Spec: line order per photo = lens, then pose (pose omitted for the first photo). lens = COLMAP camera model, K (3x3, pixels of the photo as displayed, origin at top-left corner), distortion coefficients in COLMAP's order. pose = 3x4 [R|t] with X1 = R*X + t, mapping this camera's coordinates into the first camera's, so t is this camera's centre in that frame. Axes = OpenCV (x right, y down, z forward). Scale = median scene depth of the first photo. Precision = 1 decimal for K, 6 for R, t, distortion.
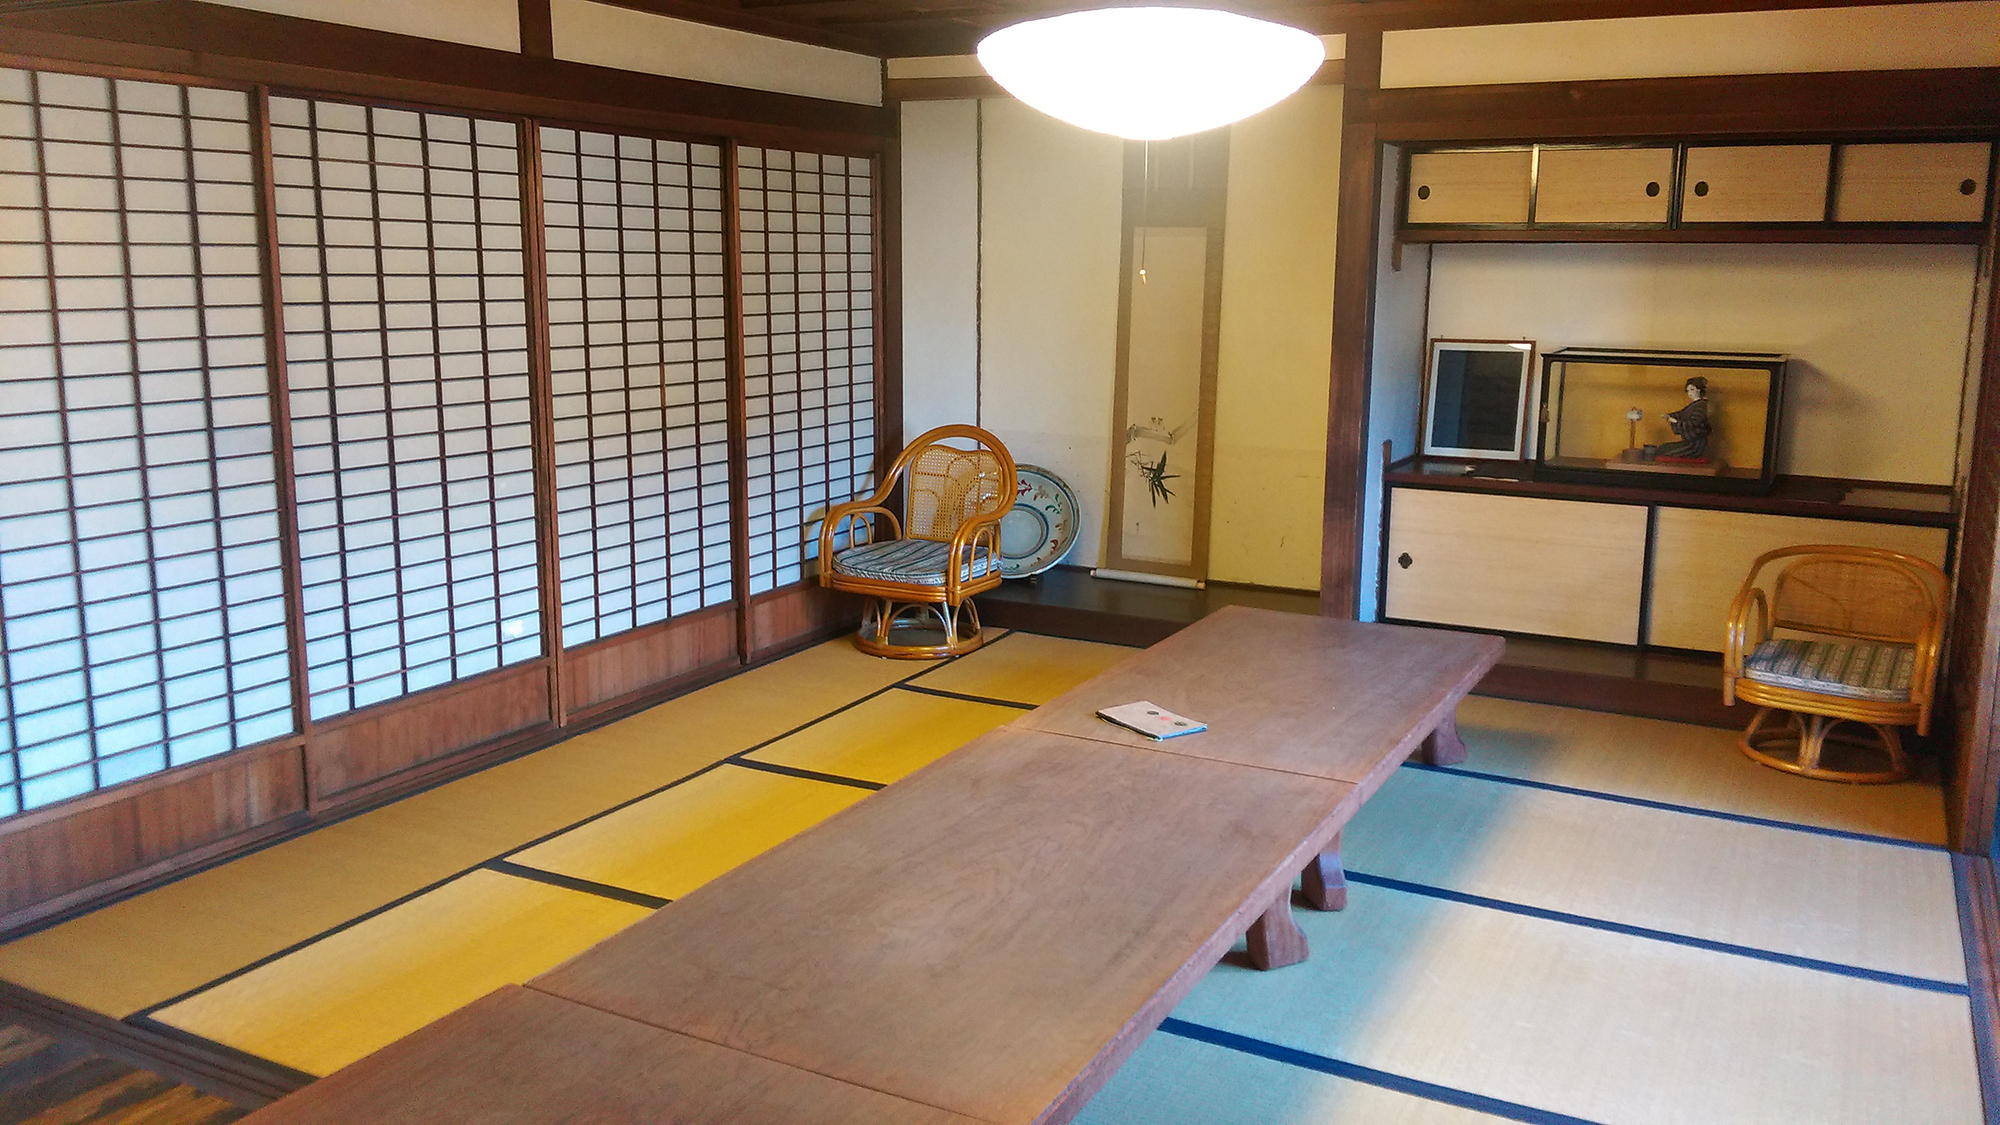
lens RADIAL K [[1679.8, 0, 1001.1], [0, 1679.8, 535.8], [0, 0, 1]] dist [0.106243, -0.187773]
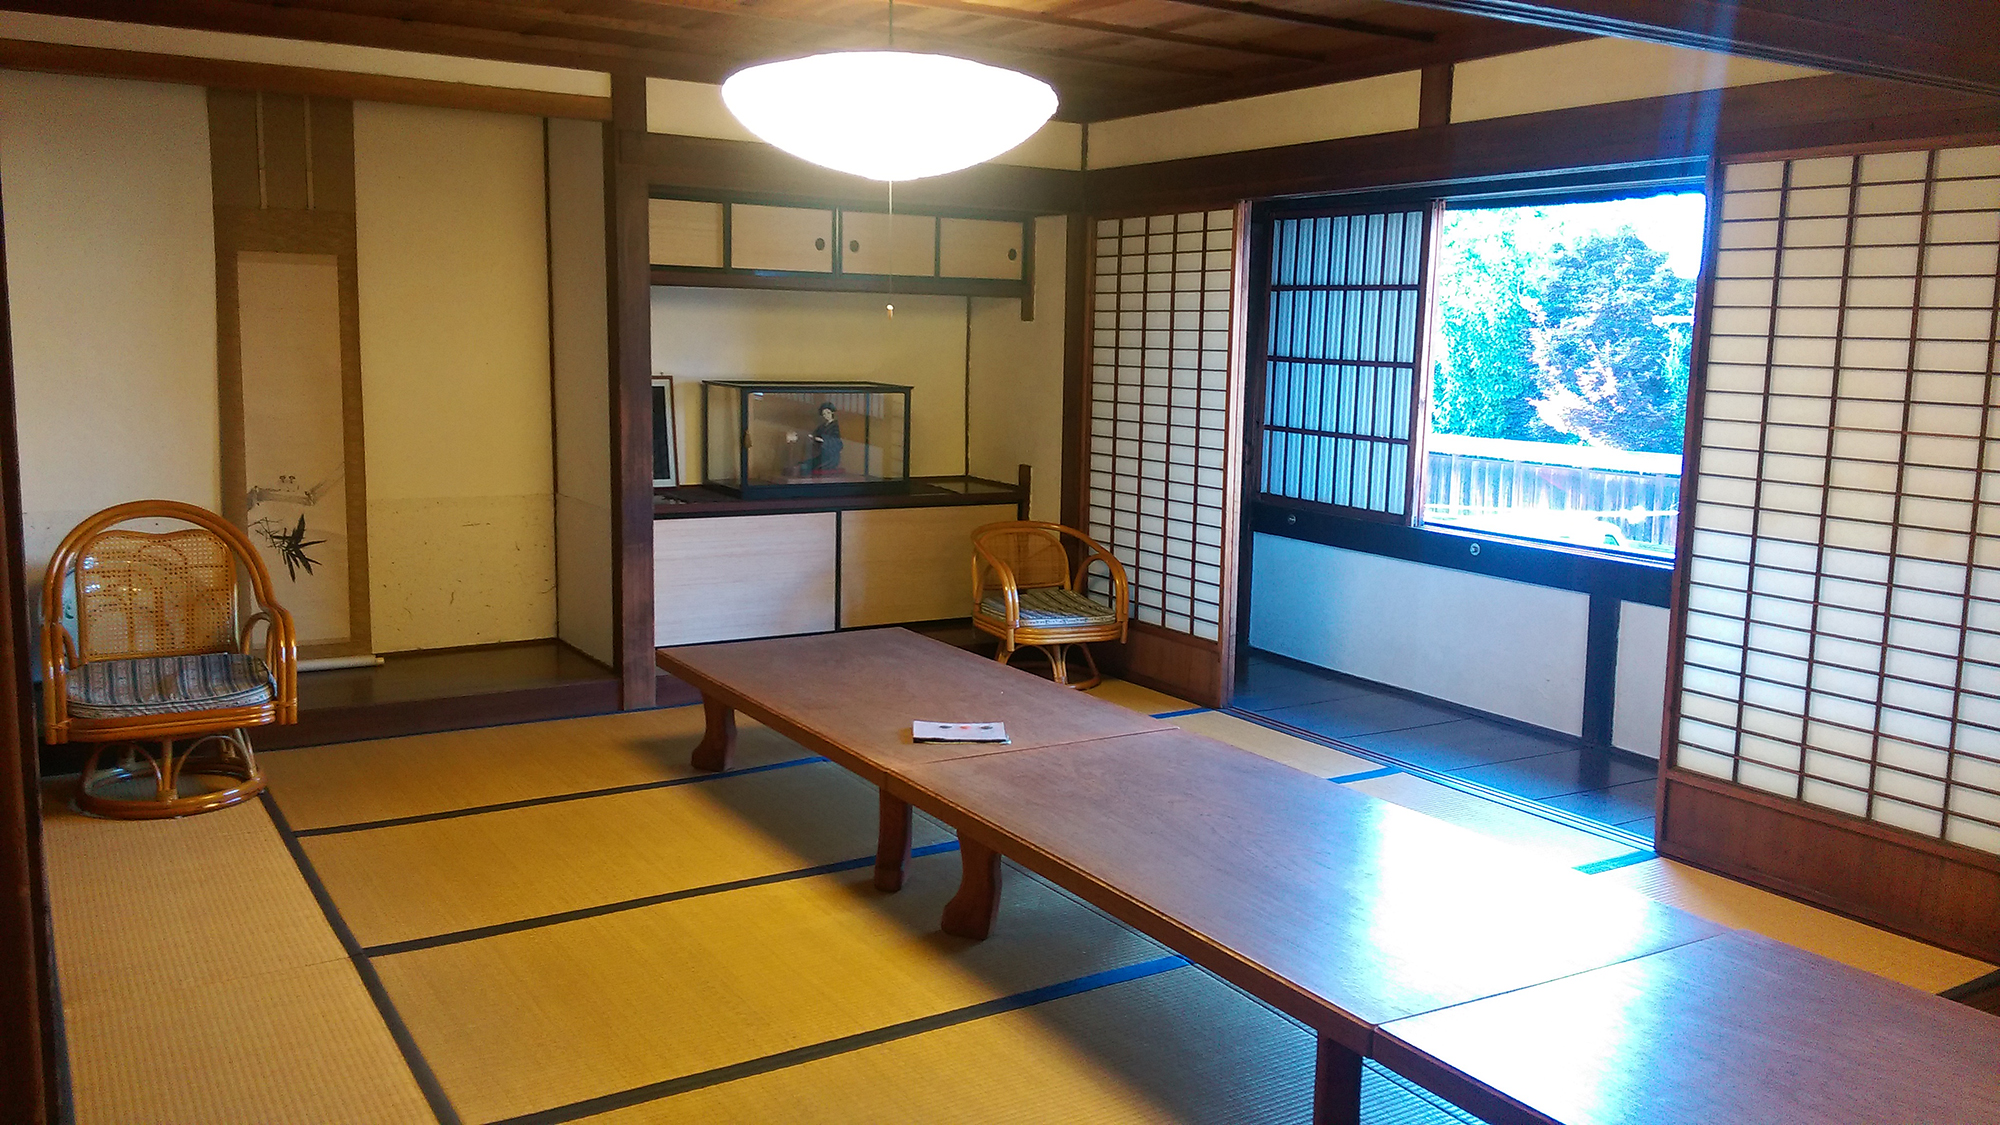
lens RADIAL K [[1679.8, 0, 1001.1], [0, 1679.8, 535.8], [0, 0, 1]] dist [0.106243, -0.187773]
pose [[0.475856, -0.107009, 0.872989, -0.605827], [0.129312, 0.990297, 0.050902, -0.046837], [-0.869965, 0.088666, 0.485076, 0.344059]]
